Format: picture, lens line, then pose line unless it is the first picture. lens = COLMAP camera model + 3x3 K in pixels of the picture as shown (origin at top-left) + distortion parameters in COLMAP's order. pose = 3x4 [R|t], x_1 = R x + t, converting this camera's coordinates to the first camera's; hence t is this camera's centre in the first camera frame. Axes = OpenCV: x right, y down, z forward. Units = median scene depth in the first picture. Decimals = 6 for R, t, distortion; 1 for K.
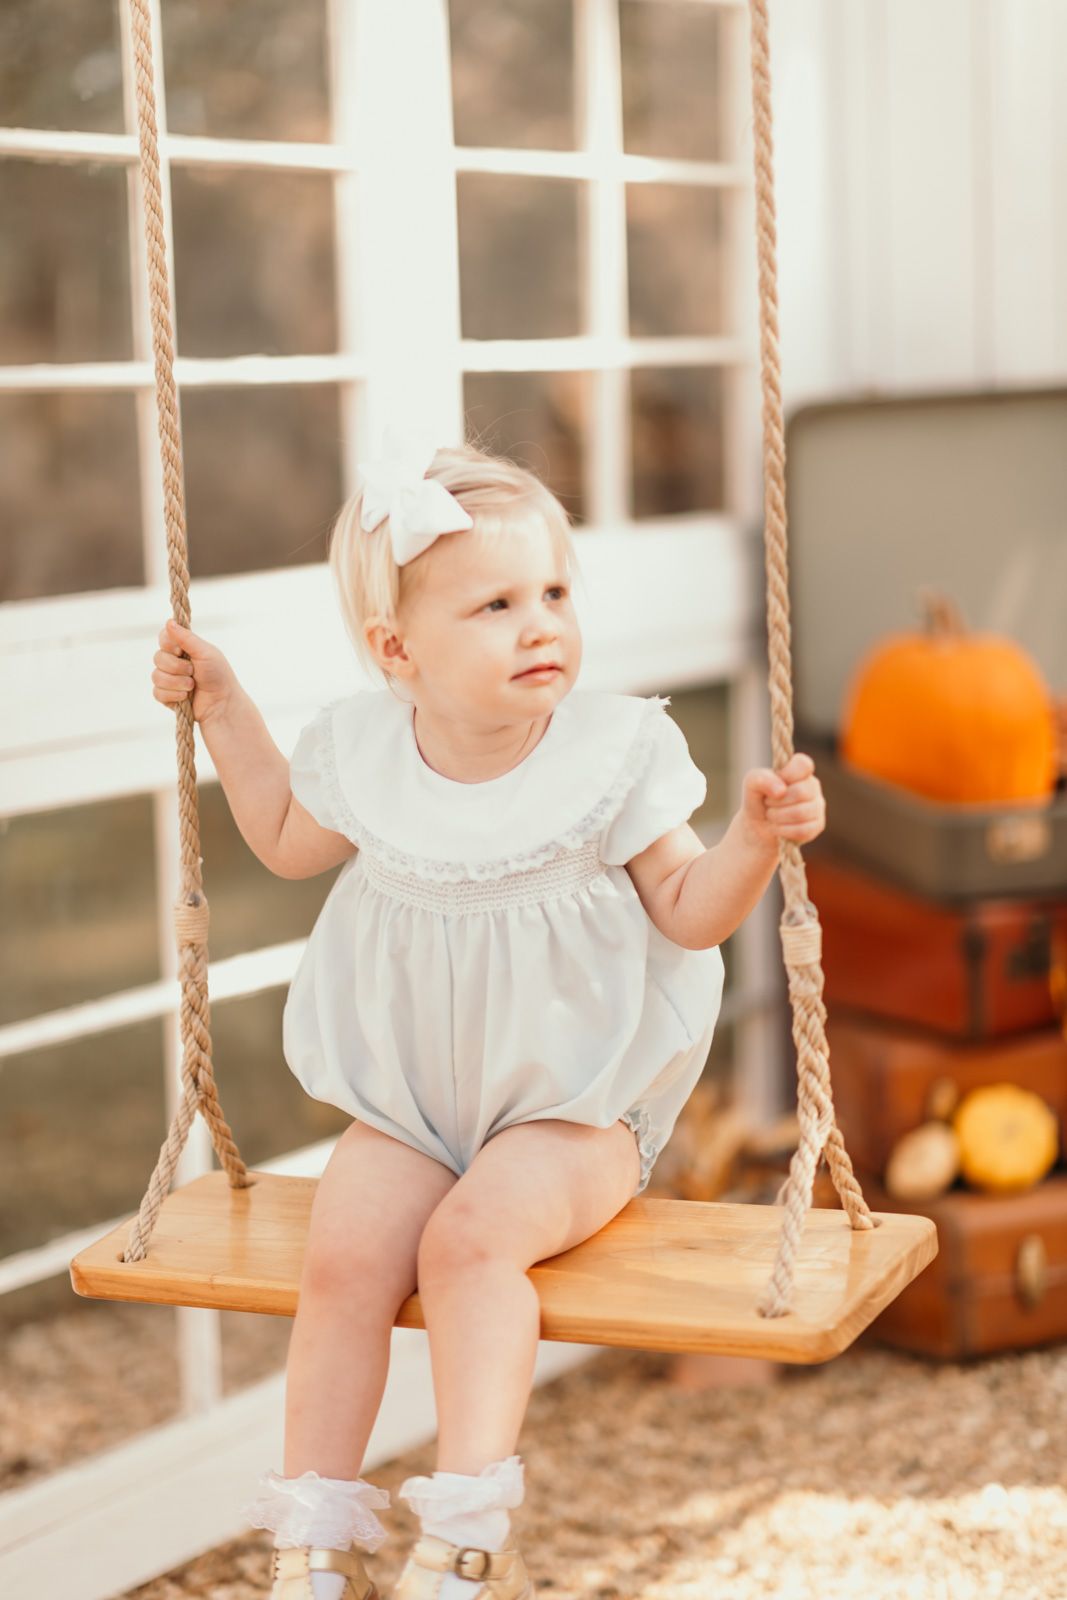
lens RADIAL K [[4070.6, 0, 538.8], [0, 4070.6, 799.7], [0, 0, 1]] dist [-0.020145, 0.000000]
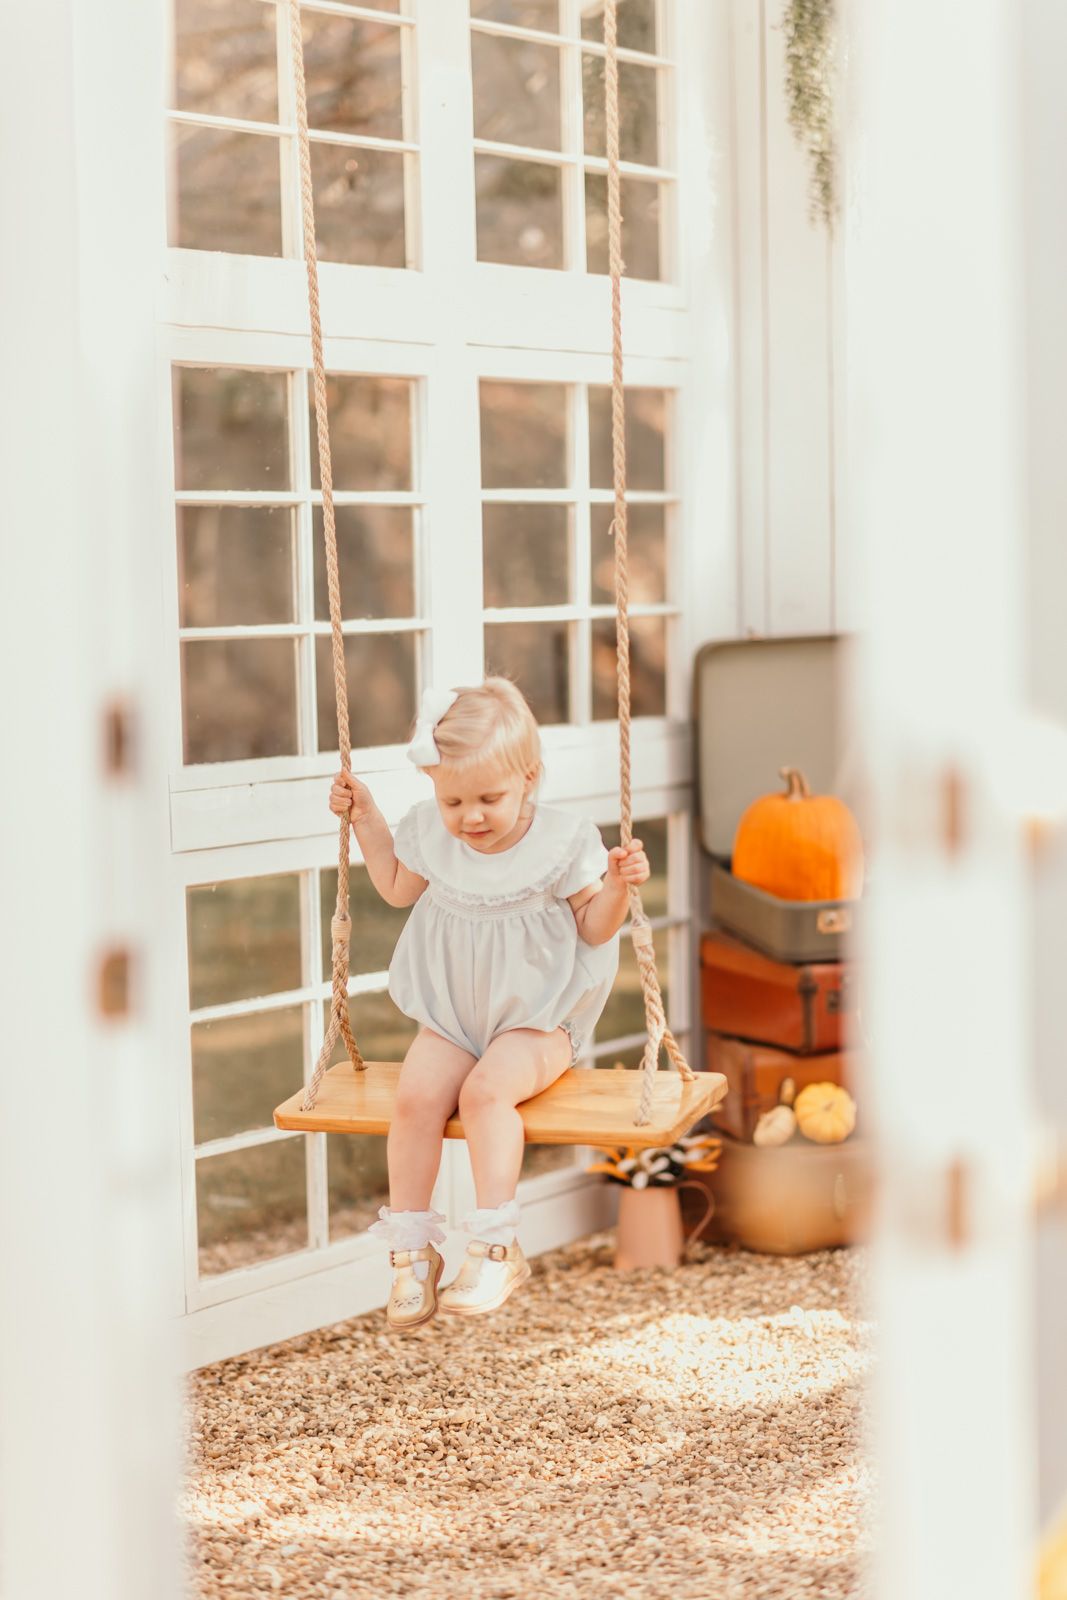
lens RADIAL K [[4070.6, 0, 529.5], [0, 4070.6, 795.5], [0, 0, 1]] dist [-0.020145, 0.000000]
pose [[0.999913, 0.012002, -0.005562, 0.009248], [-0.012250, 0.998820, -0.046985, 0.042214], [0.004992, 0.047049, 0.998880, -0.664445]]
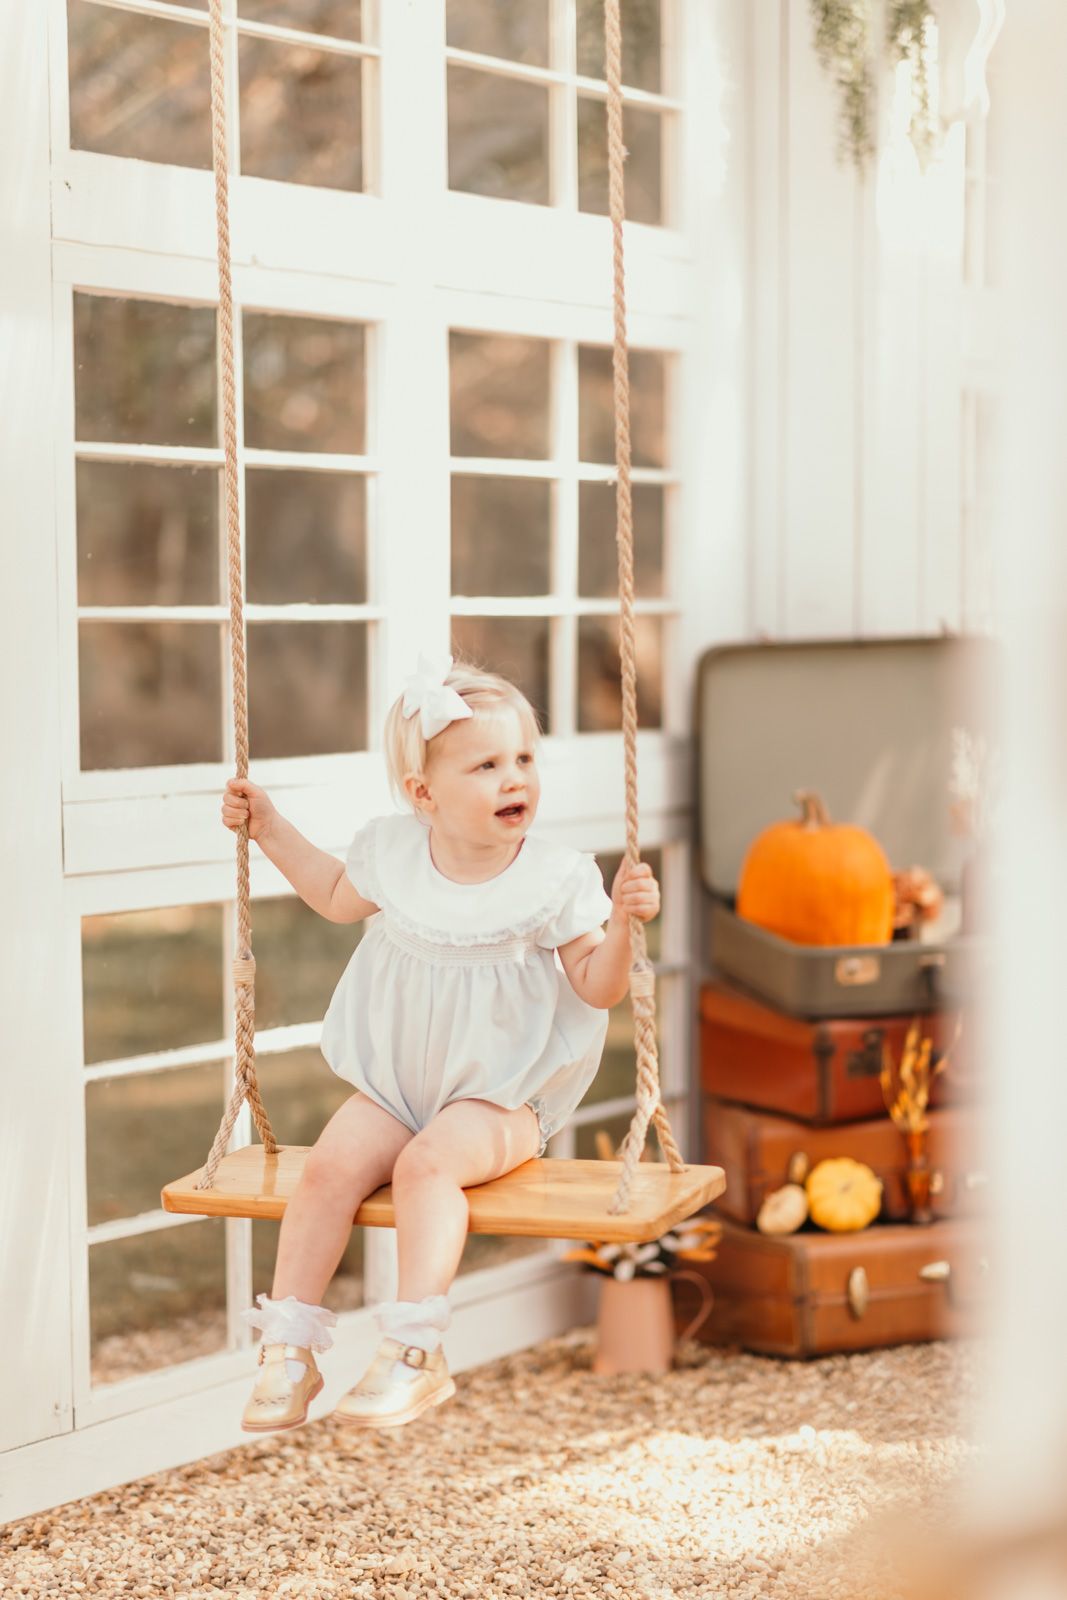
lens RADIAL K [[3737.4, 0, 535.4], [0, 3737.4, 806.0], [0, 0, 1]] dist [-0.025073, 0.000000]
pose [[0.999616, 0.026085, -0.009331, 0.024860], [-0.026598, 0.997850, -0.059897, 0.037420], [0.007749, 0.060122, 0.998161, -0.282127]]
